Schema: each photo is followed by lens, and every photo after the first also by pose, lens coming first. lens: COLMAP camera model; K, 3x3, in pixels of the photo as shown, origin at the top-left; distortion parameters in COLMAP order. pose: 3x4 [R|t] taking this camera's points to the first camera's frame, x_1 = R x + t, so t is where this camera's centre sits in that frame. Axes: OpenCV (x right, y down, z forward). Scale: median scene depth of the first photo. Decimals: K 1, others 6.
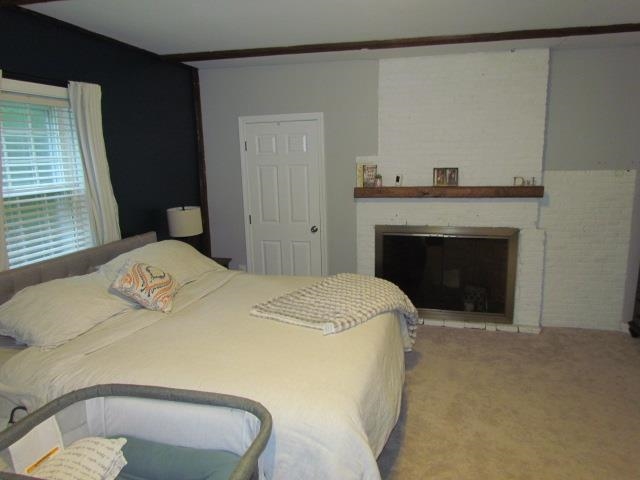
lens RADIAL K [[458.1, 0, 319.7], [0, 458.1, 239.6], [0, 0, 1]] dist [-0.025901, 0.001236]
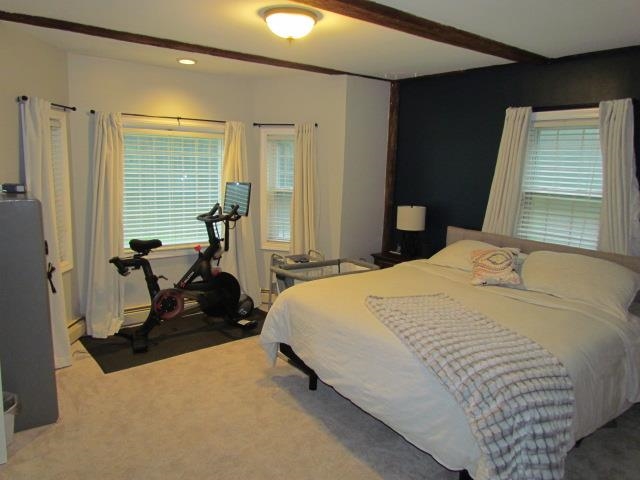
lens RADIAL K [[458.1, 0, 316.6], [0, 458.1, 241.7], [0, 0, 1]] dist [-0.025901, 0.001236]
pose [[-0.603690, 0.134331, -0.785820, 0.592973], [-0.169474, 0.941548, 0.291146, -0.163586], [0.778997, 0.308938, -0.545638, 0.841749]]
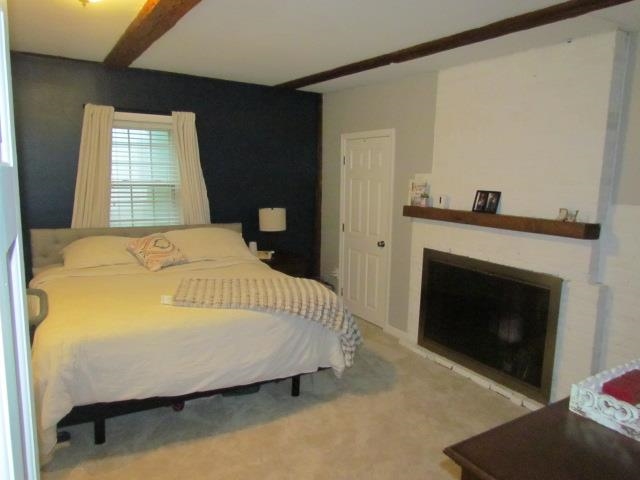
lens RADIAL K [[458.1, 0, 321.1], [0, 458.1, 239.8], [0, 0, 1]] dist [-0.025901, 0.001236]
pose [[0.728073, 0.139385, -0.671180, 0.622479], [-0.167477, 0.985607, 0.023010, -0.036247], [0.664727, 0.095654, 0.740938, 0.184545]]
